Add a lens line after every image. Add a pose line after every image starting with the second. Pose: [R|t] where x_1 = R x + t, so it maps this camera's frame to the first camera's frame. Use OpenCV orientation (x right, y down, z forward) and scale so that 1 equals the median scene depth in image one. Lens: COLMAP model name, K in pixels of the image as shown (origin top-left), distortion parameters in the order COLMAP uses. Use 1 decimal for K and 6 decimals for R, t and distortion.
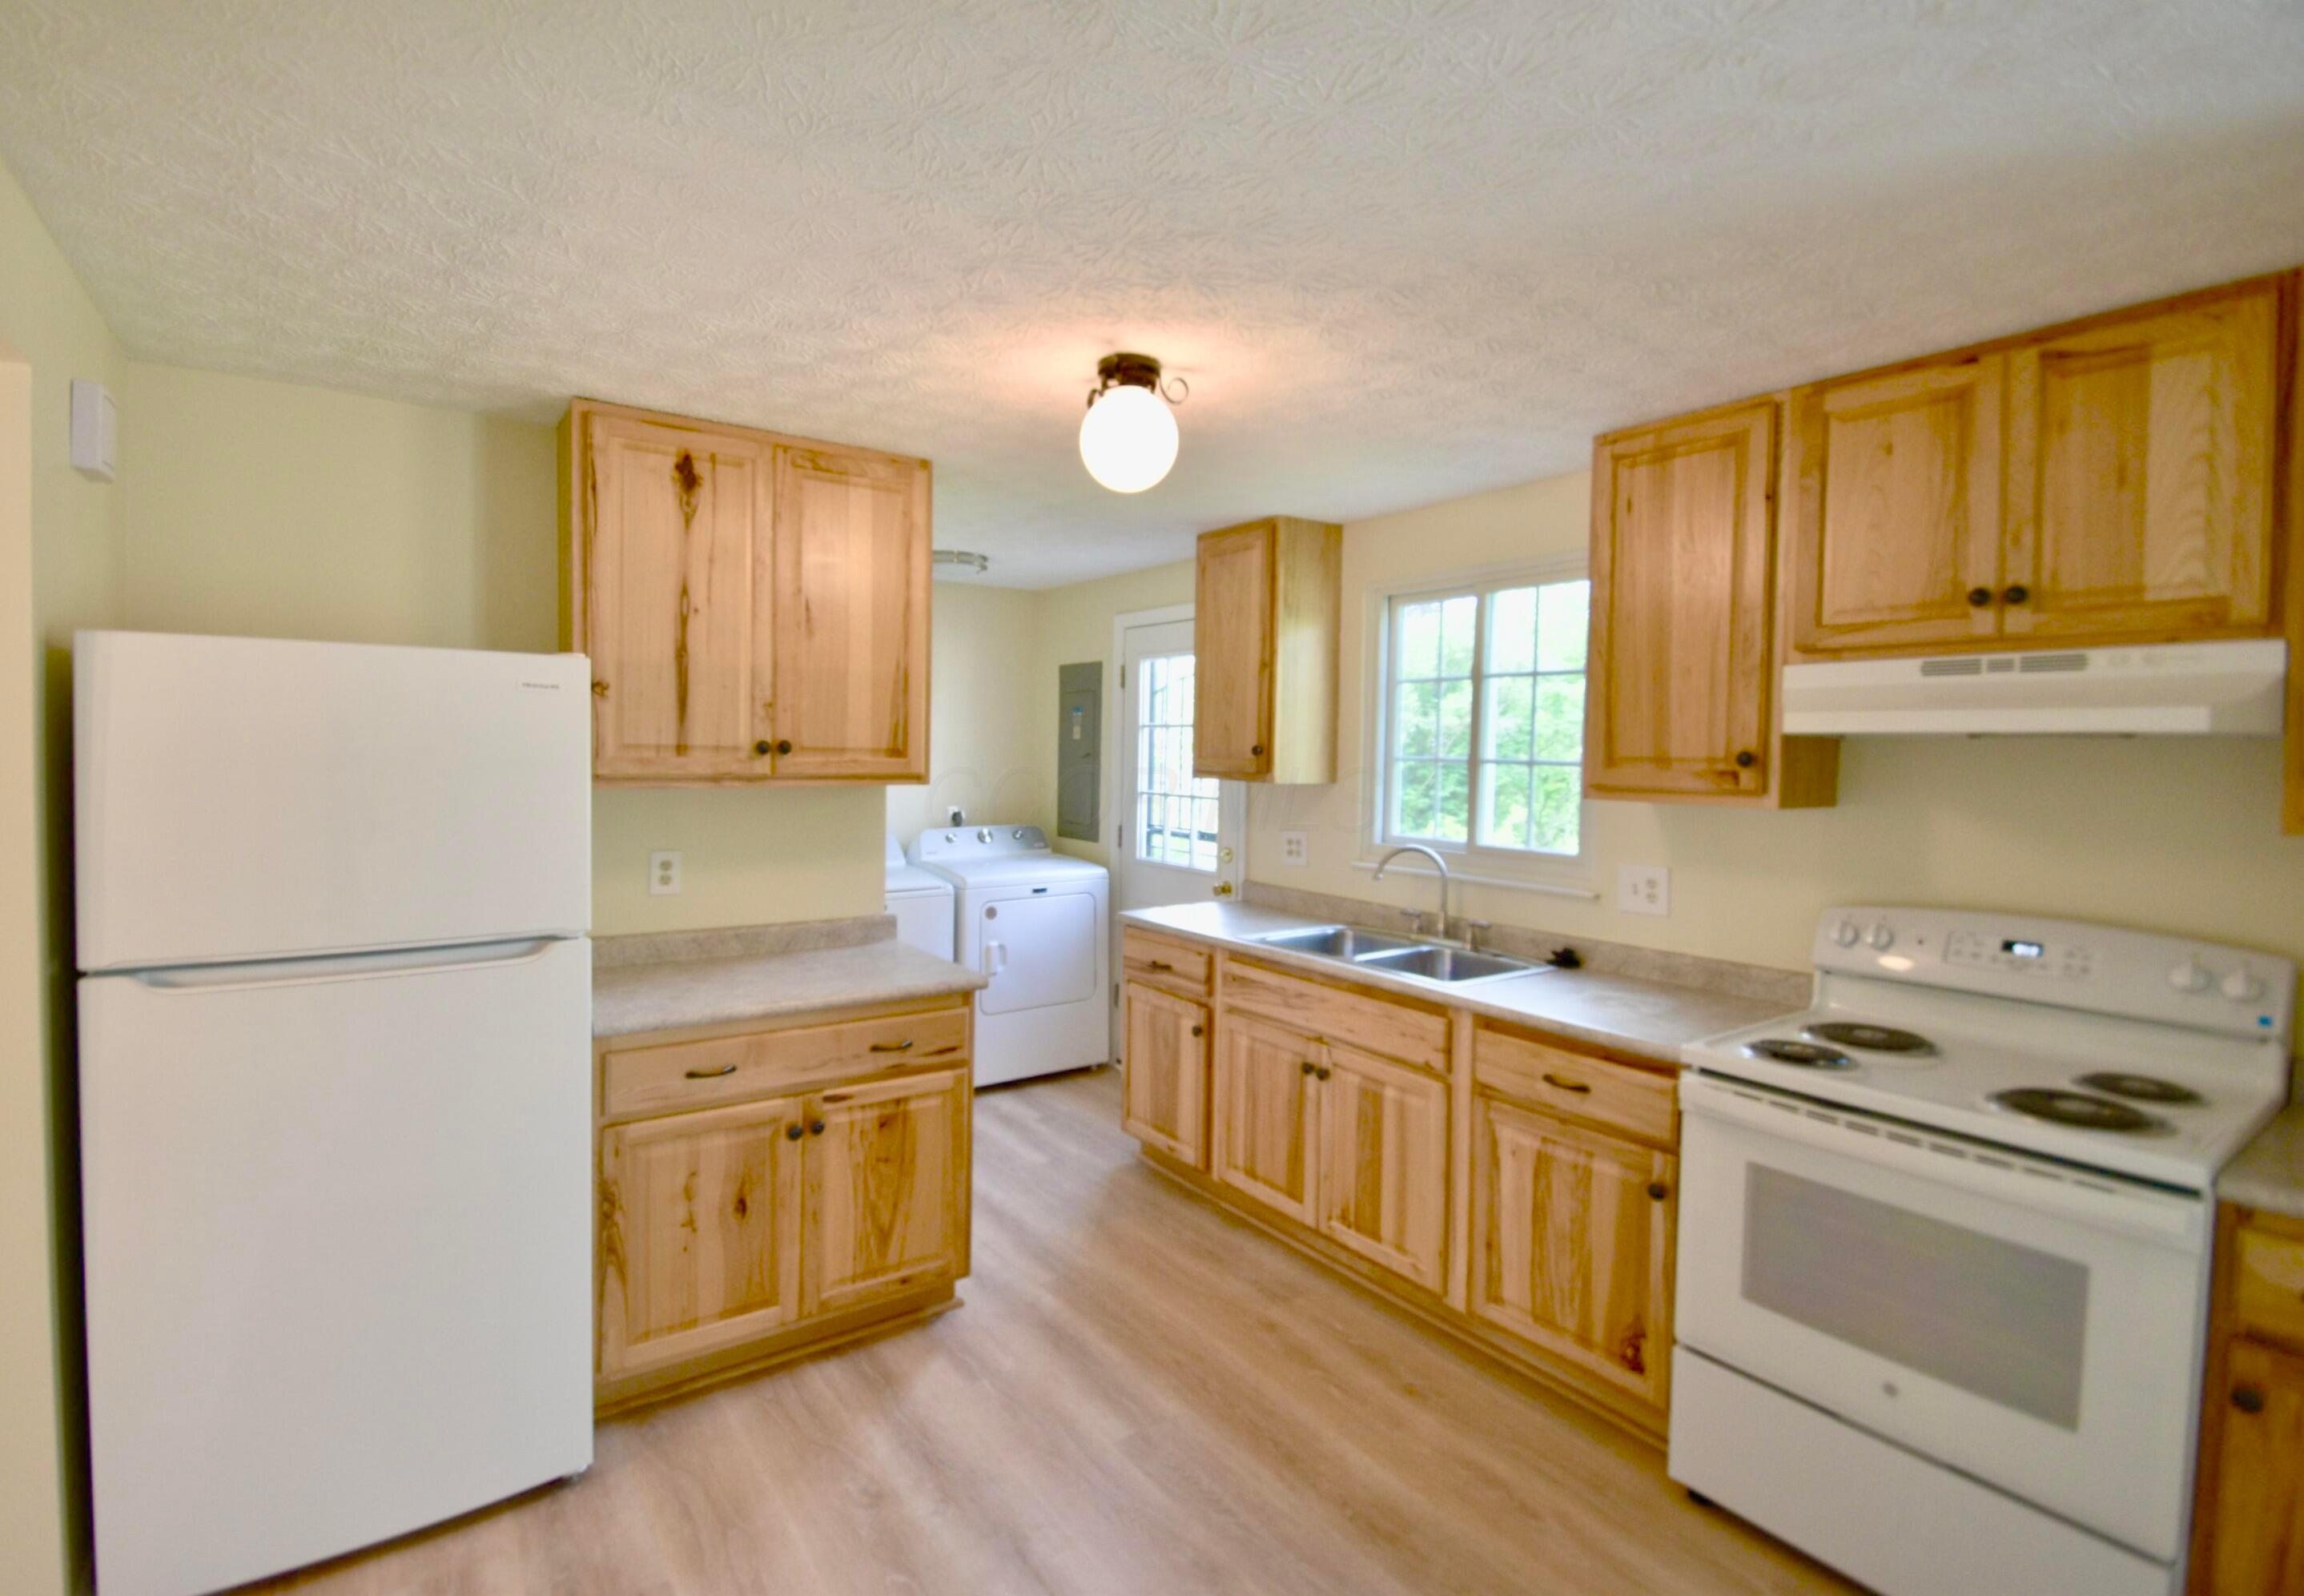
lens RADIAL K [[1052.5, 0, 1096.8], [0, 1052.5, 783.8], [0, 0, 1]] dist [0.000533, -0.011787]
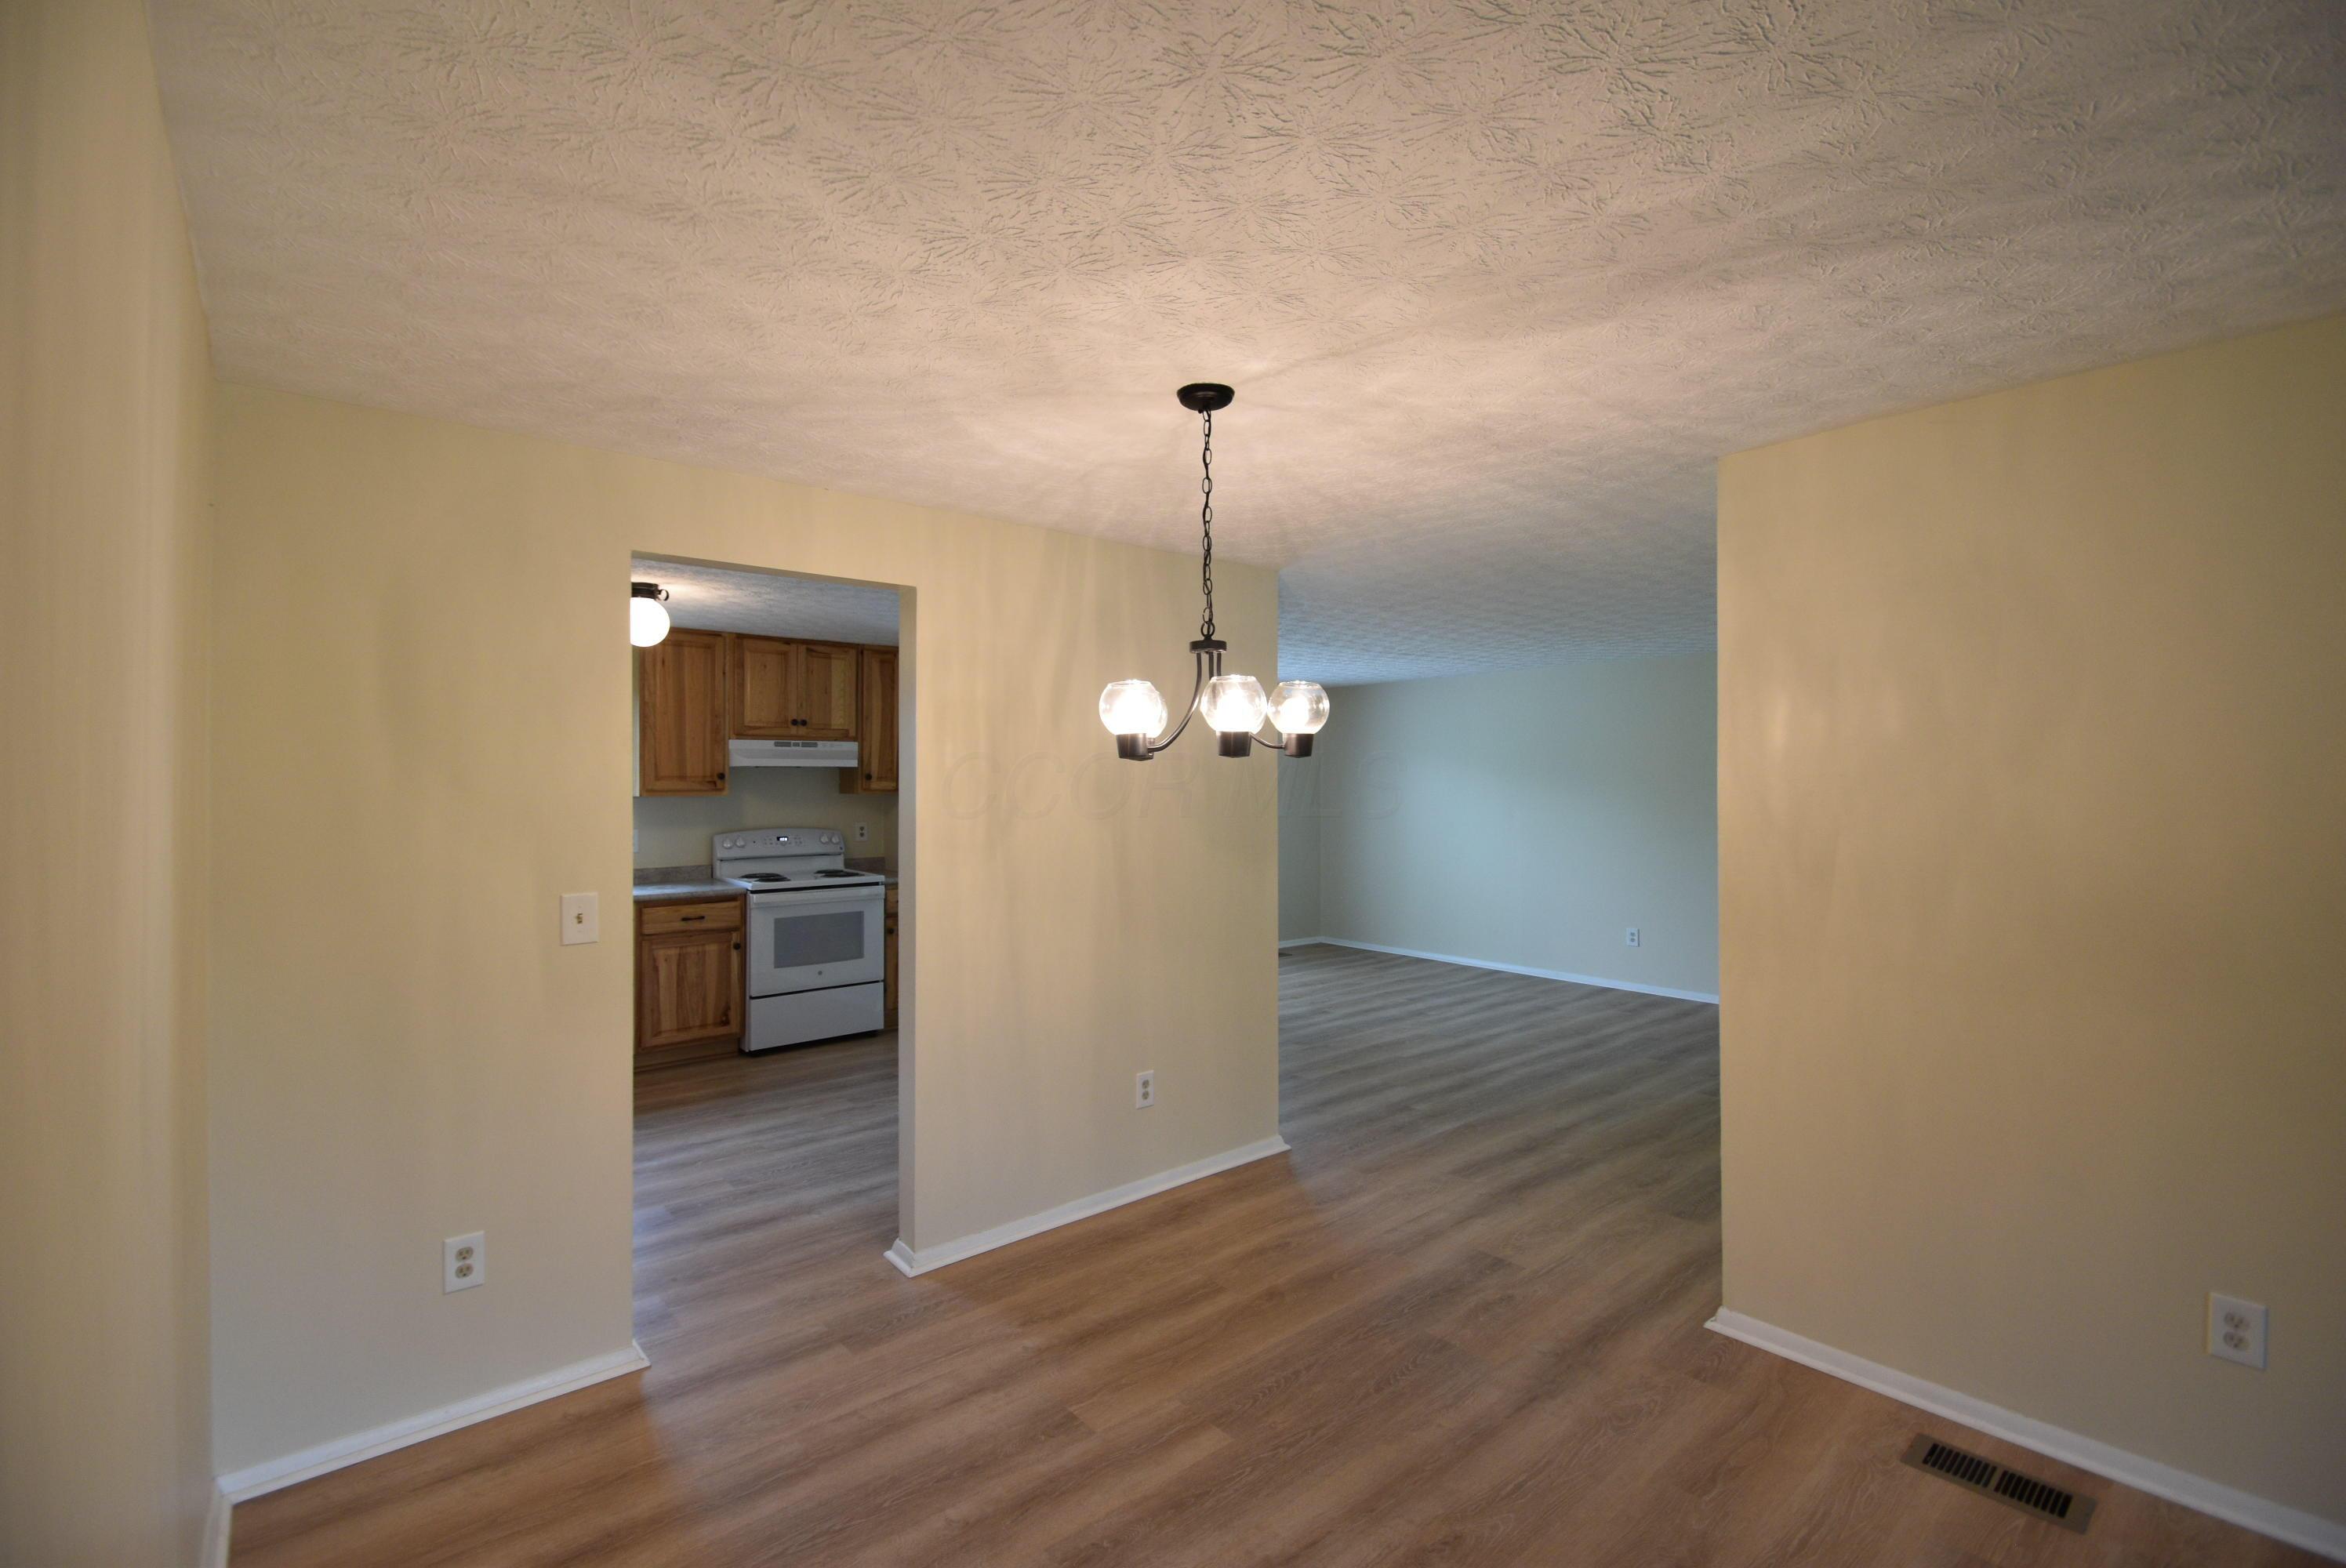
lens RADIAL K [[1038.3, 0, 1172.5], [0, 1038.3, 769.6], [0, 0, 1]] dist [0.002644, -0.014804]
pose [[-0.112657, -0.006334, 0.993614, -1.740299], [0.033786, 0.999377, 0.010202, -0.024619], [-0.993059, 0.034719, -0.112373, 0.183872]]
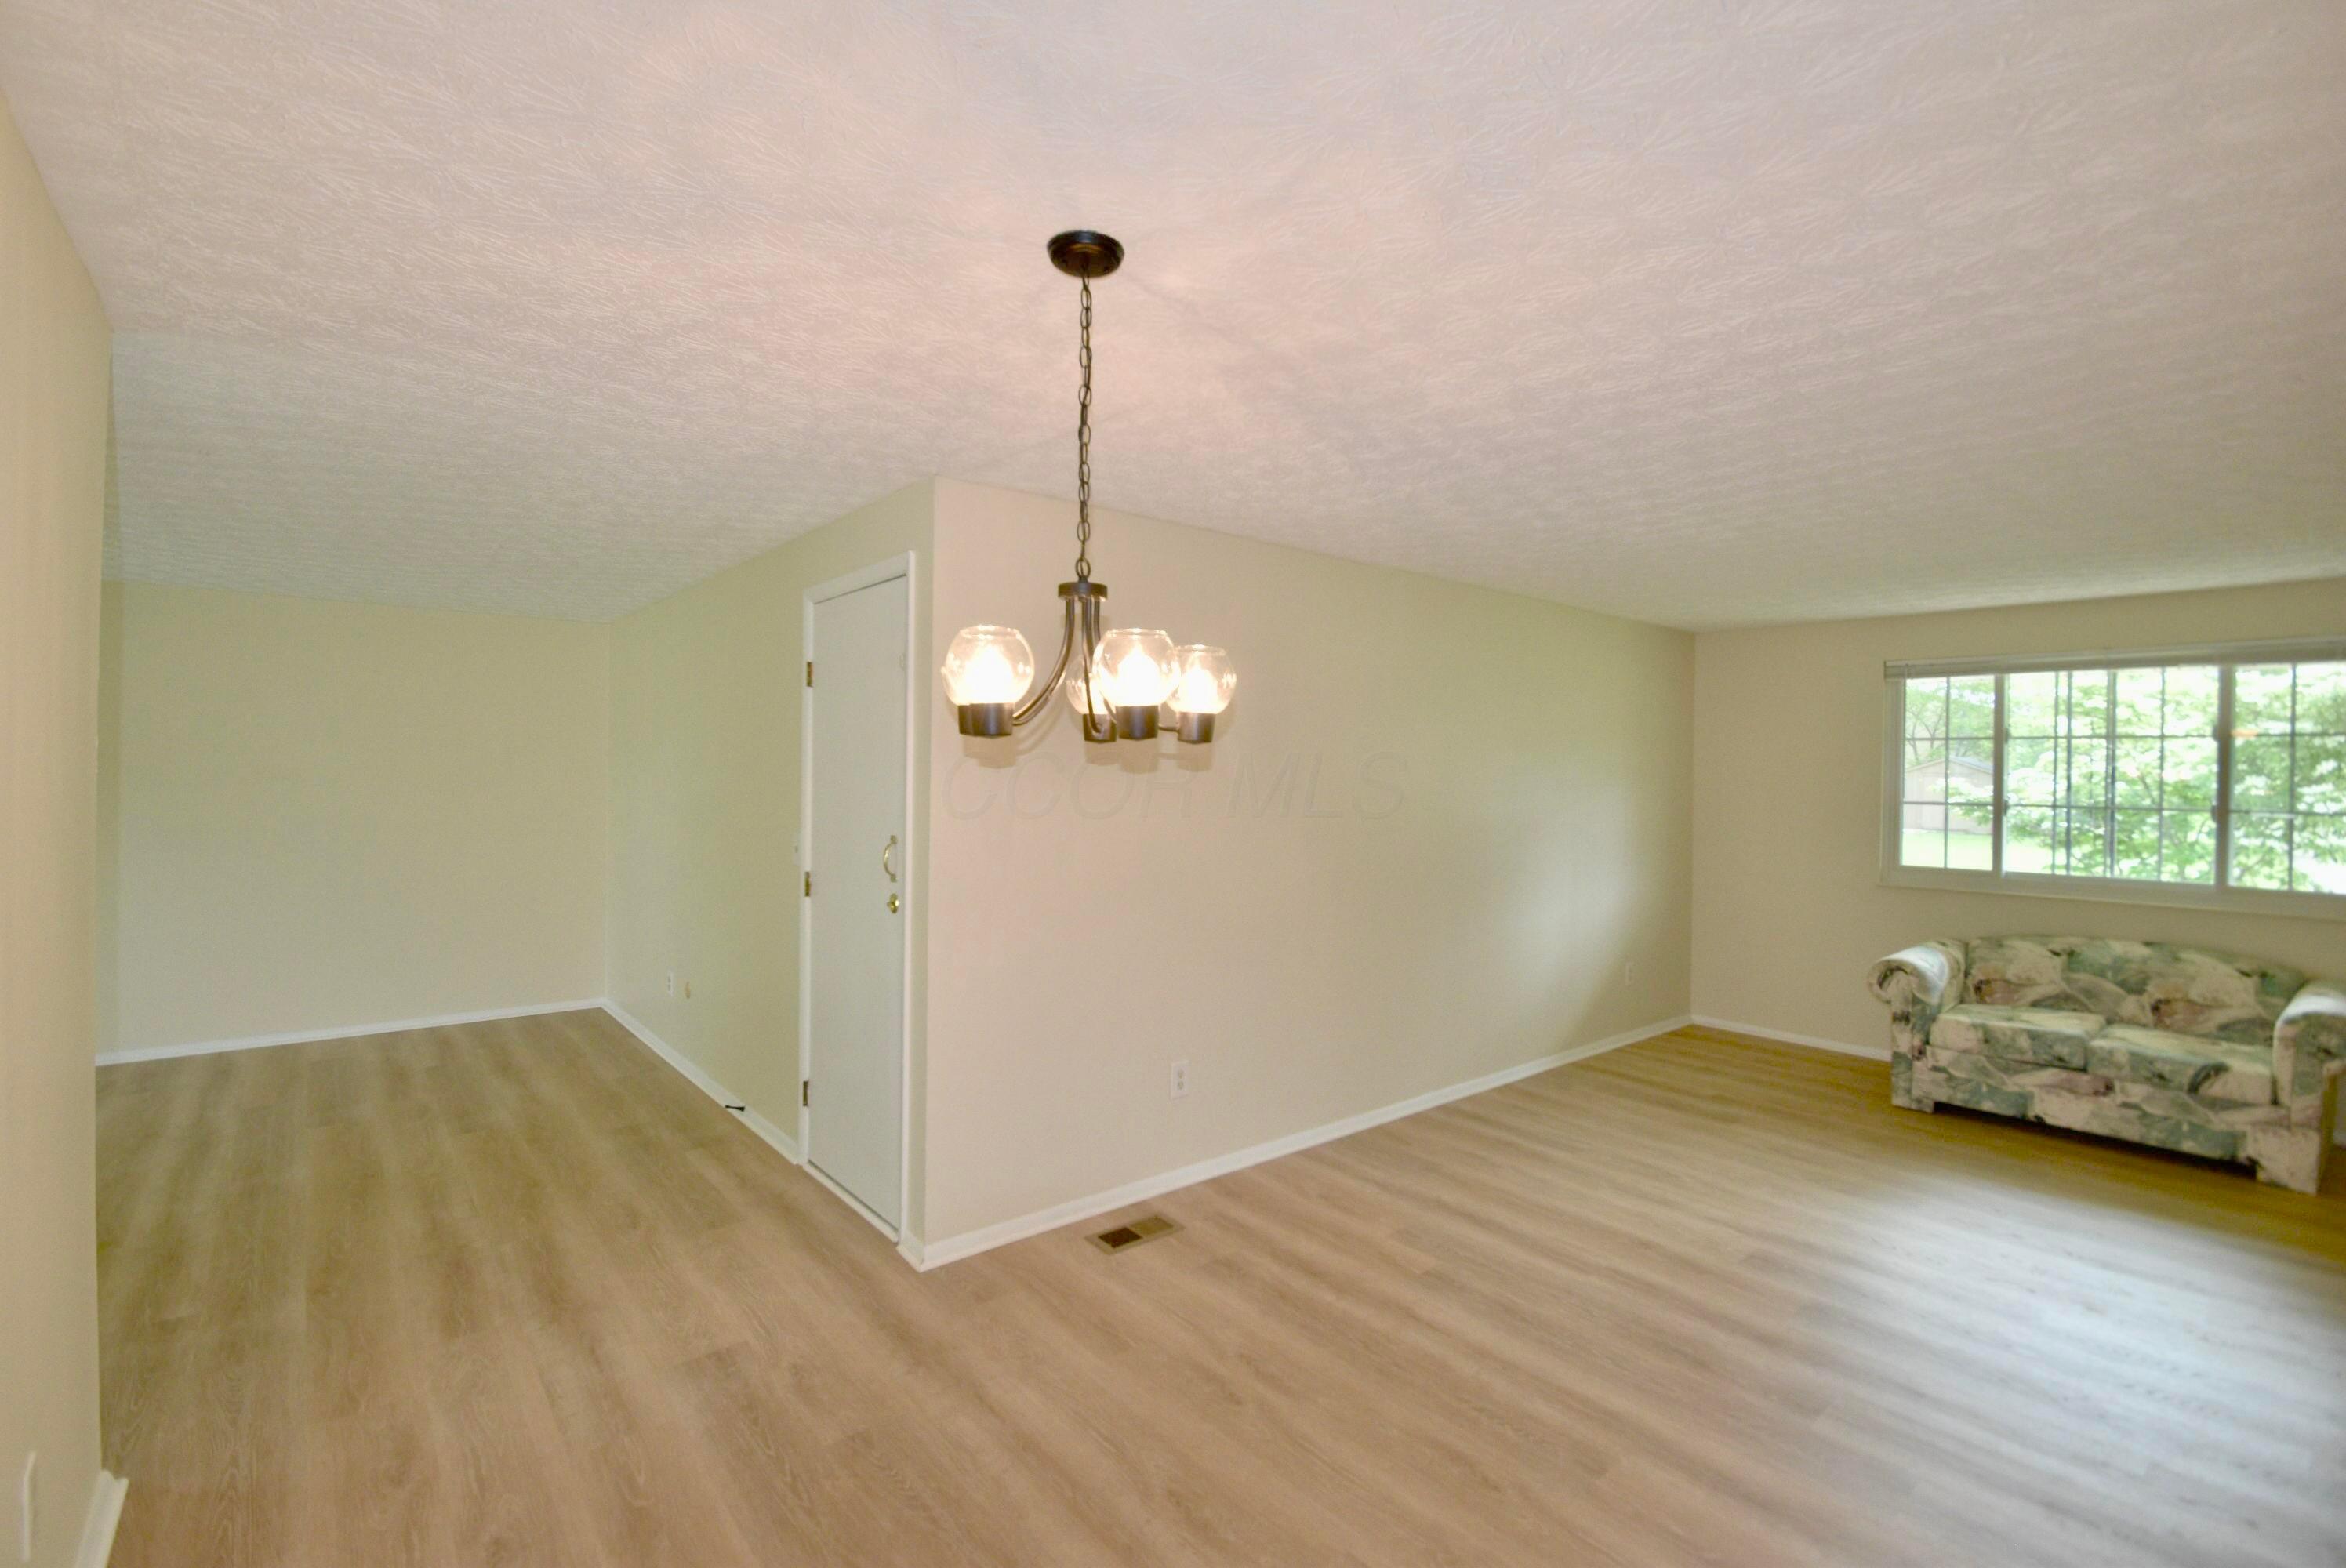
lens RADIAL K [[1071.0, 0, 1168.3], [0, 1071.0, 761.1], [0, 0, 1]] dist [0.010122, -0.016865]
pose [[-0.996120, -0.017992, -0.086147, -0.911521], [-0.021575, 0.998933, 0.040842, -0.038957], [0.085320, 0.042542, -0.995445, 0.713335]]
